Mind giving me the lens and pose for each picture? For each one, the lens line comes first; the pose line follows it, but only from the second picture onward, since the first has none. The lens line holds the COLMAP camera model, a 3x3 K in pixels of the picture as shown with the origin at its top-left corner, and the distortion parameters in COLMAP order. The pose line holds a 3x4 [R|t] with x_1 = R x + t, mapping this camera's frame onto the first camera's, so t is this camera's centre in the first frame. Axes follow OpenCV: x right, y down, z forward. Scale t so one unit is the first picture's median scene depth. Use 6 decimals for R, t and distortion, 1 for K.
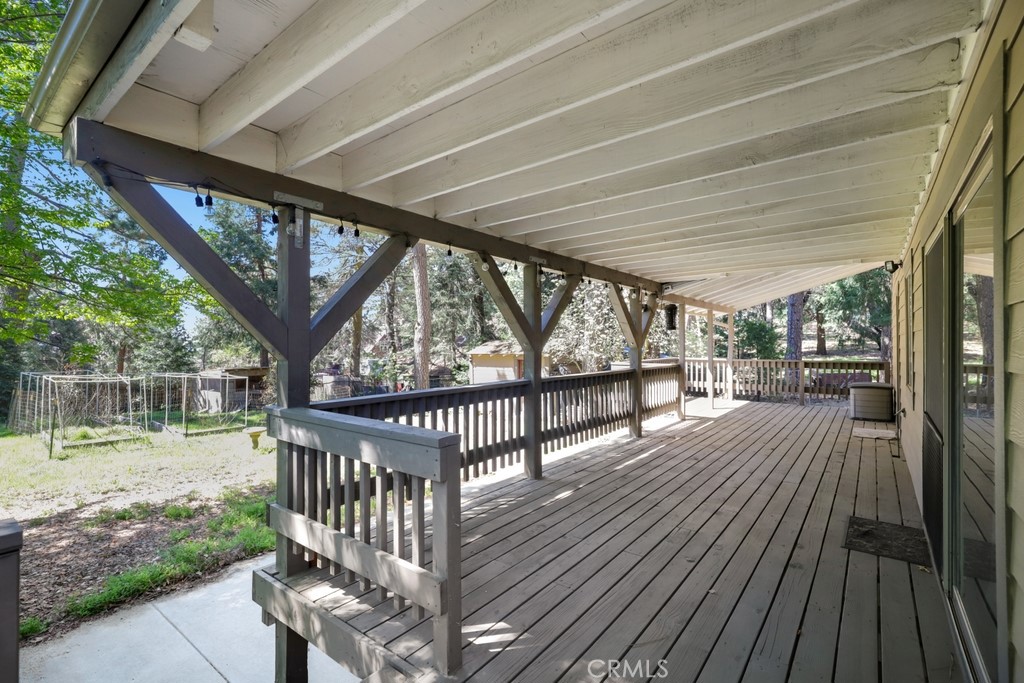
lens RADIAL K [[466.8, 0, 509.2], [0, 466.8, 339.5], [0, 0, 1]] dist [0.001843, 0.000194]
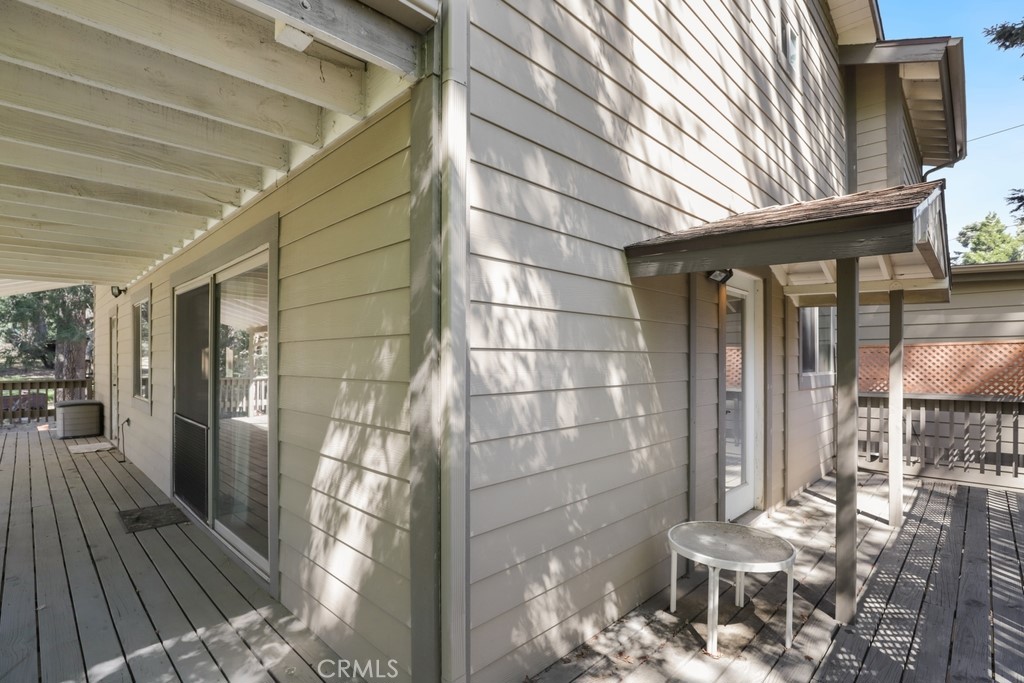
lens RADIAL K [[466.8, 0, 510.9], [0, 466.8, 349.7], [0, 0, 1]] dist [0.001843, 0.000194]
pose [[0.108660, 0.014659, 0.993971, -0.315050], [-0.001326, 0.999893, -0.014601, -0.006307], [-0.994078, 0.000268, 0.108668, -0.085545]]
